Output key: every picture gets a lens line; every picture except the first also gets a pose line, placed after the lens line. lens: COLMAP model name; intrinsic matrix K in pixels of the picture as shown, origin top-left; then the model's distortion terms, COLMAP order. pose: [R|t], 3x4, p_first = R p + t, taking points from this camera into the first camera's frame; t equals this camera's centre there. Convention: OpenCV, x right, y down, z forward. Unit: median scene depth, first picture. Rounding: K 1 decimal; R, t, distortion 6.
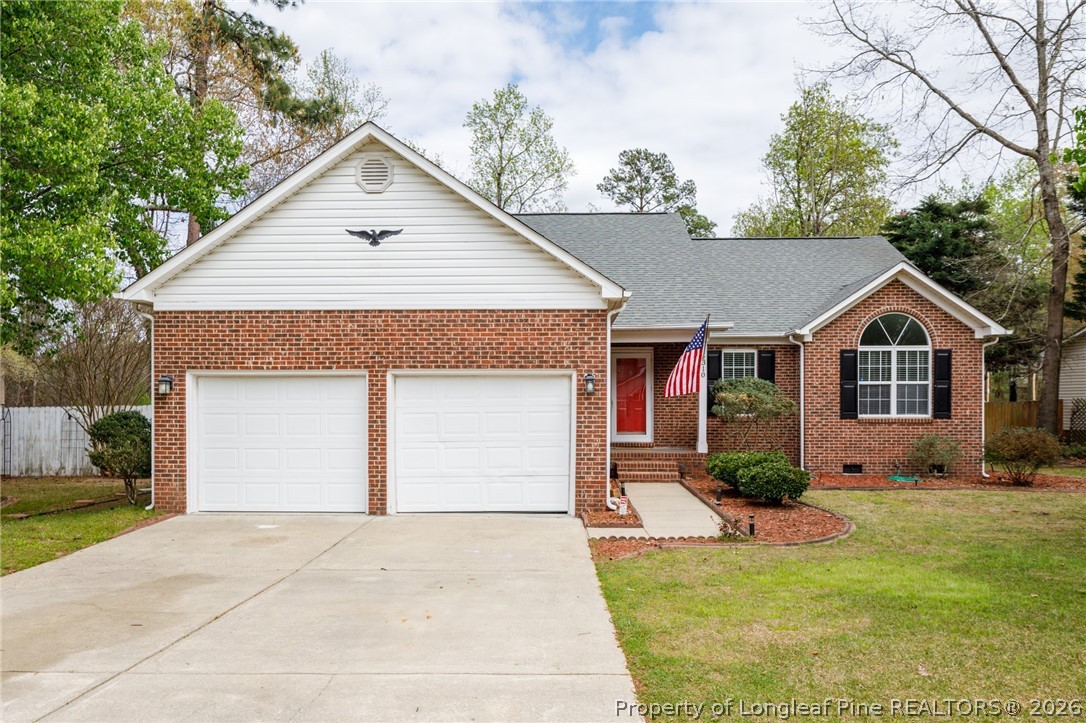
lens RADIAL K [[774.9, 0, 545.6], [0, 774.9, 398.1], [0, 0, 1]] dist [-0.000643, 0.000741]
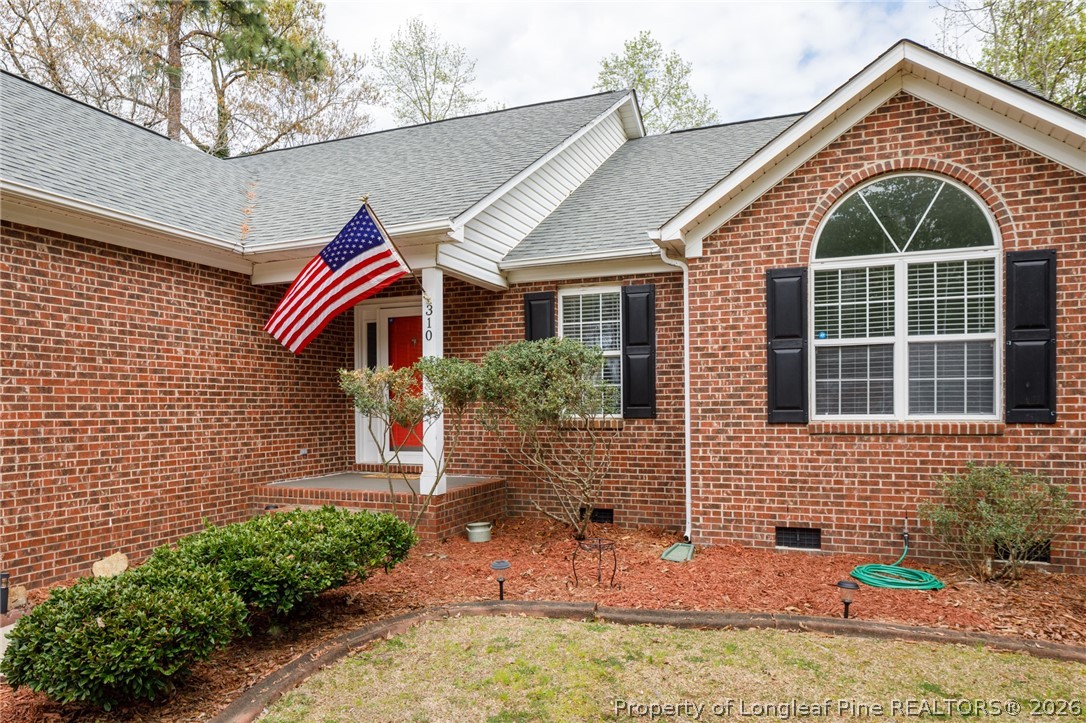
lens RADIAL K [[739.4, 0, 541.0], [0, 739.4, 401.6], [0, 0, 1]] dist [0.001243, -0.000231]
pose [[0.939192, -0.009021, -0.343274, 0.404201], [0.012355, 0.999895, 0.007528, 0.008676], [0.343170, -0.011312, 0.939205, 0.551707]]
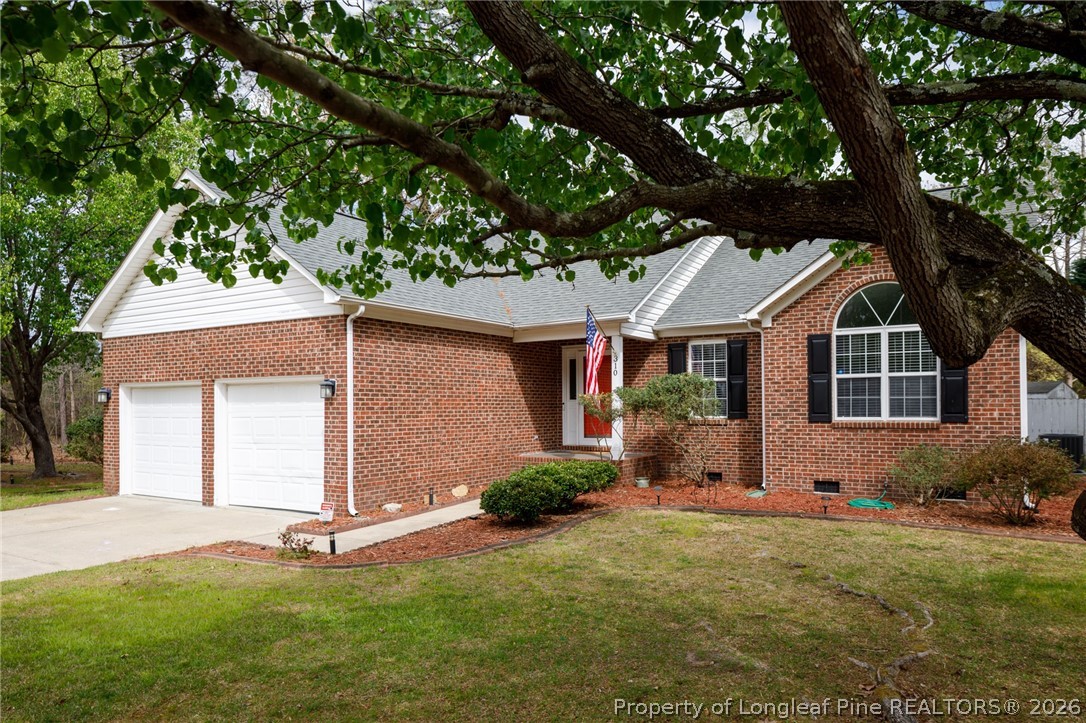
lens RADIAL K [[739.4, 0, 541.0], [0, 739.4, 401.6], [0, 0, 1]] dist [0.001243, -0.000231]
pose [[0.860154, -0.008279, -0.509967, 0.530507], [0.013628, 0.999884, 0.006755, -0.003448], [0.509852, -0.012760, 0.860168, 0.209941]]
